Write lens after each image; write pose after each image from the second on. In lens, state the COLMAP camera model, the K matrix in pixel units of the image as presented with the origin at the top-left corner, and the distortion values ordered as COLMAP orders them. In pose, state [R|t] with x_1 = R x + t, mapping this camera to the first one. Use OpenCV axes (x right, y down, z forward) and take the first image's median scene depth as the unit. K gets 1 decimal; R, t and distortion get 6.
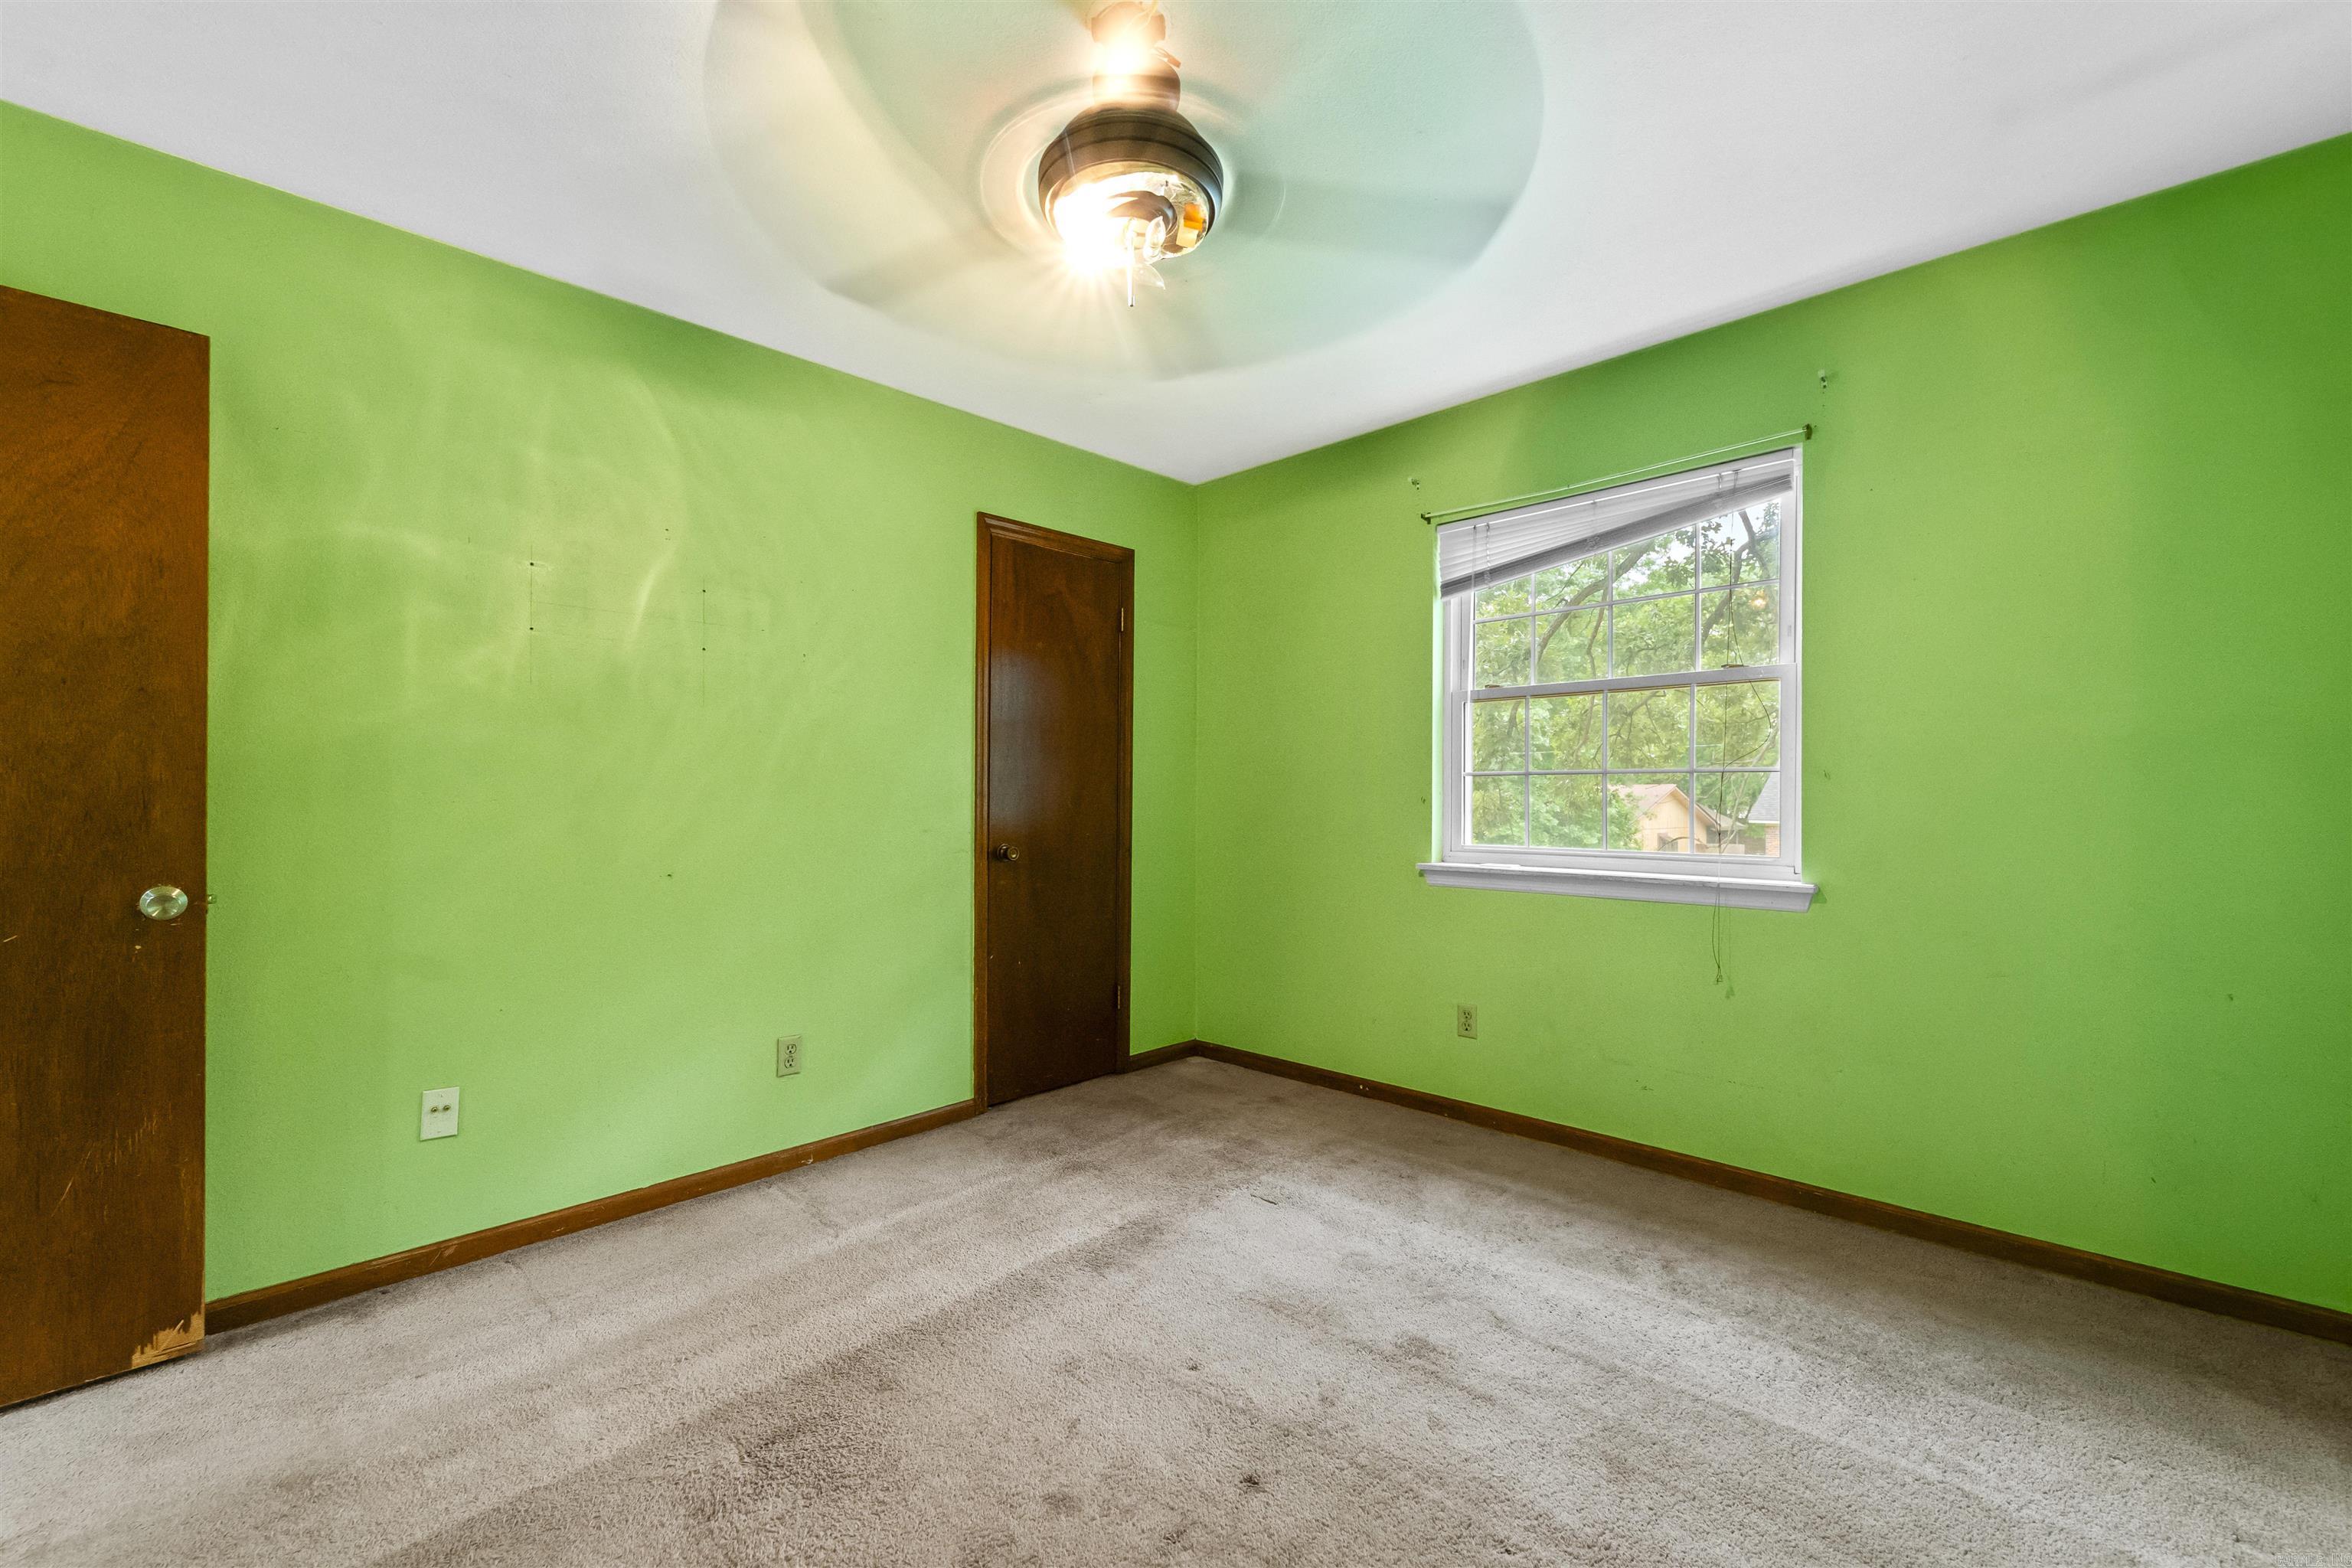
lens RADIAL K [[971.2, 0, 1175.1], [0, 971.2, 797.9], [0, 0, 1]] dist [0.005578, -0.003053]
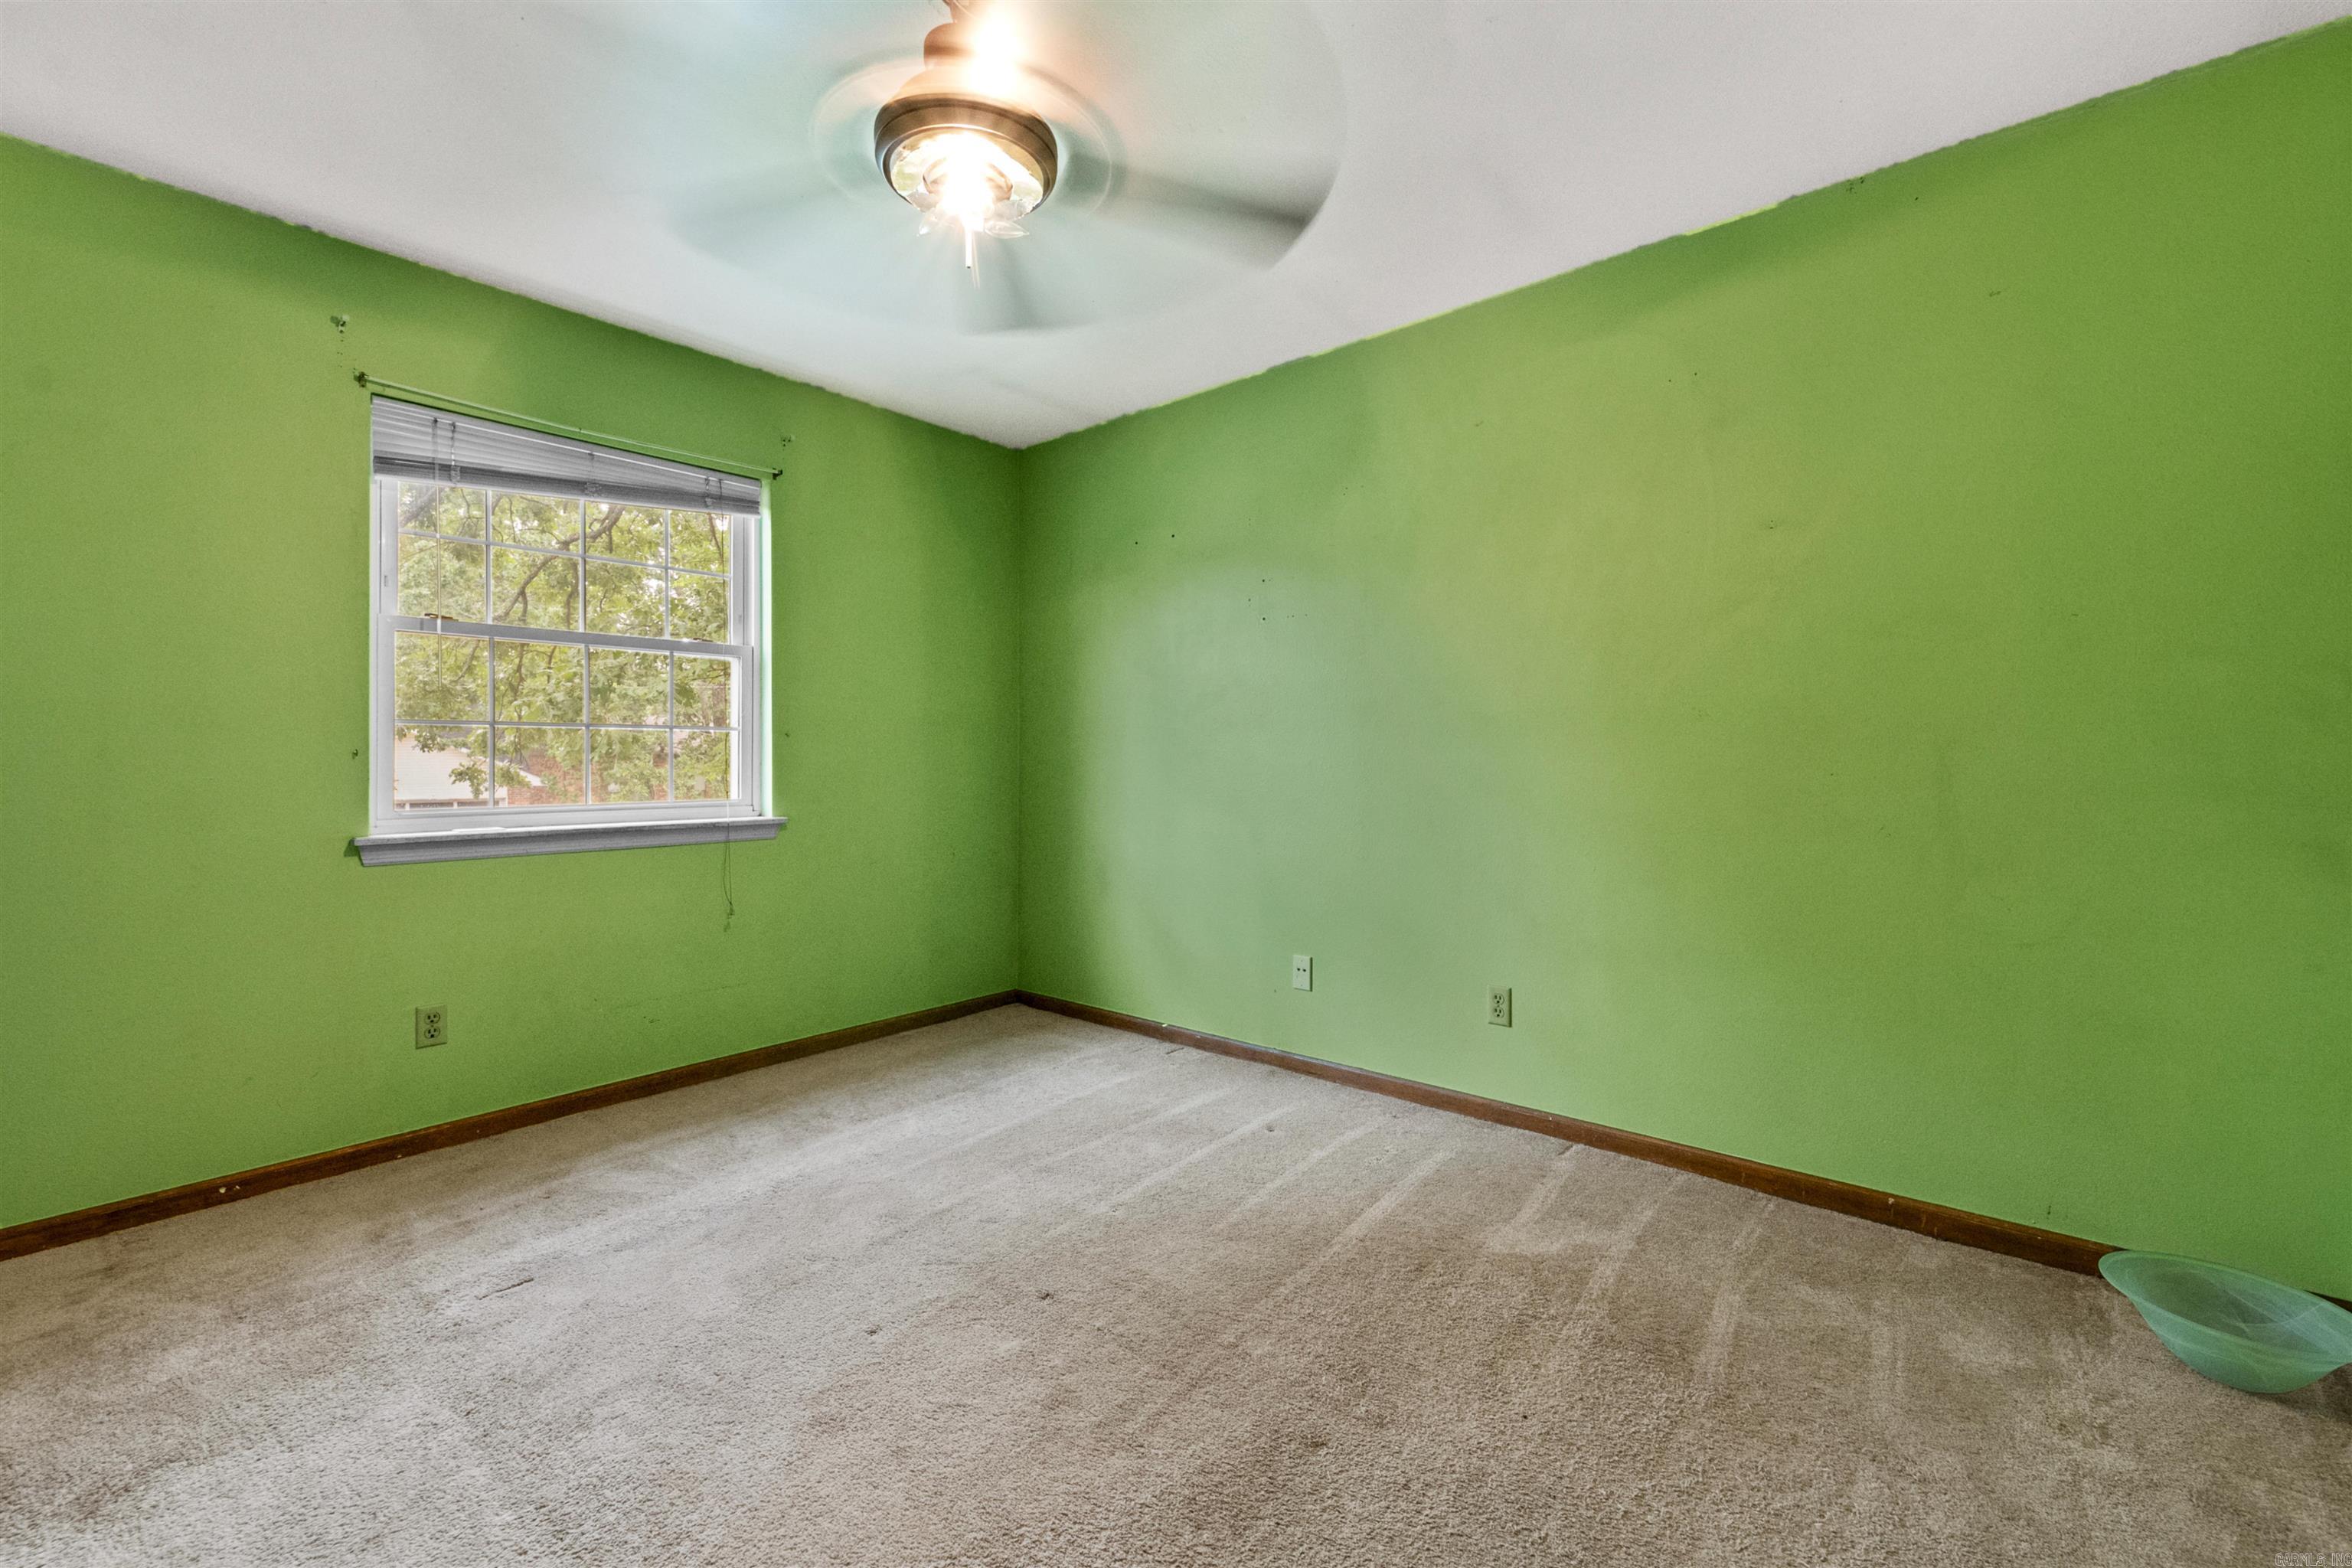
lens RADIAL K [[971.2, 0, 1170.8], [0, 971.2, 762.1], [0, 0, 1]] dist [0.005578, -0.003053]
pose [[-0.069561, -0.002409, 0.997575, -0.656290], [0.004266, 0.999987, 0.002712, 0.011685], [-0.997569, 0.004444, -0.069550, 0.522791]]
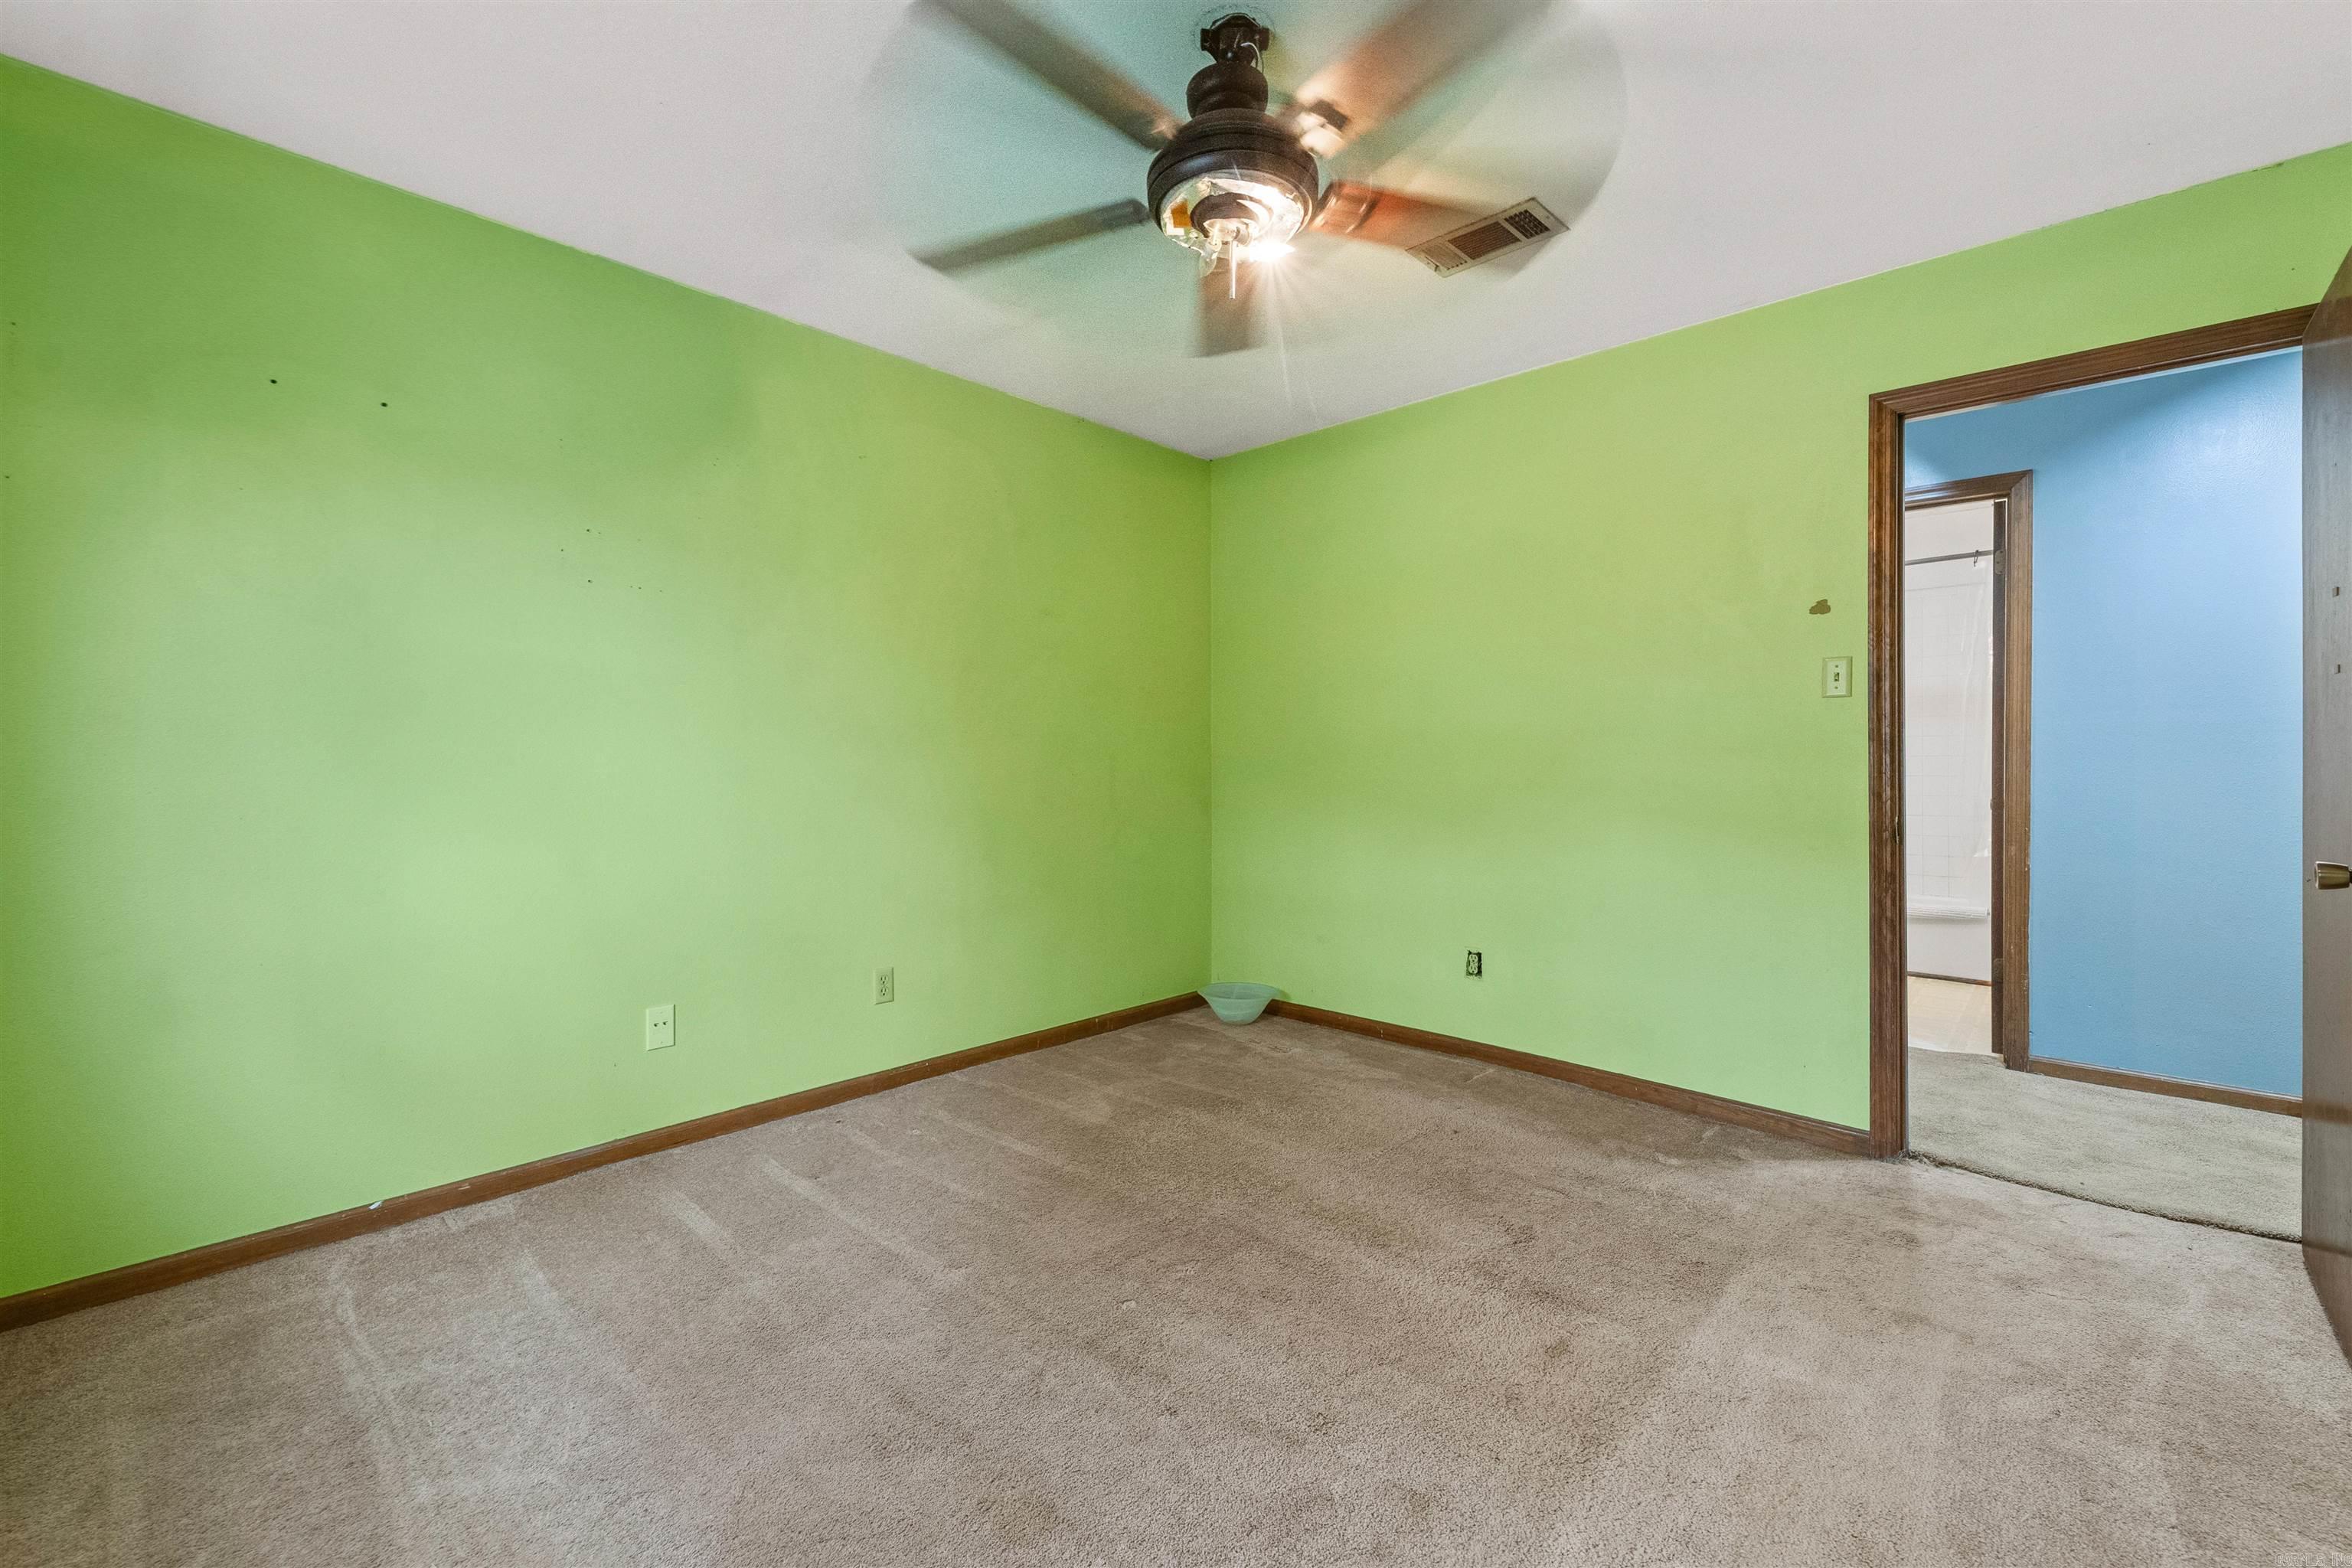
lens RADIAL K [[971.2, 0, 1171.3], [0, 971.2, 773.7], [0, 0, 1]] dist [0.005578, -0.003053]
pose [[-0.999711, -0.002781, -0.023871, 0.031463], [-0.003213, 0.999832, 0.018069, 0.000847], [0.023816, 0.018140, -0.999552, 1.259472]]
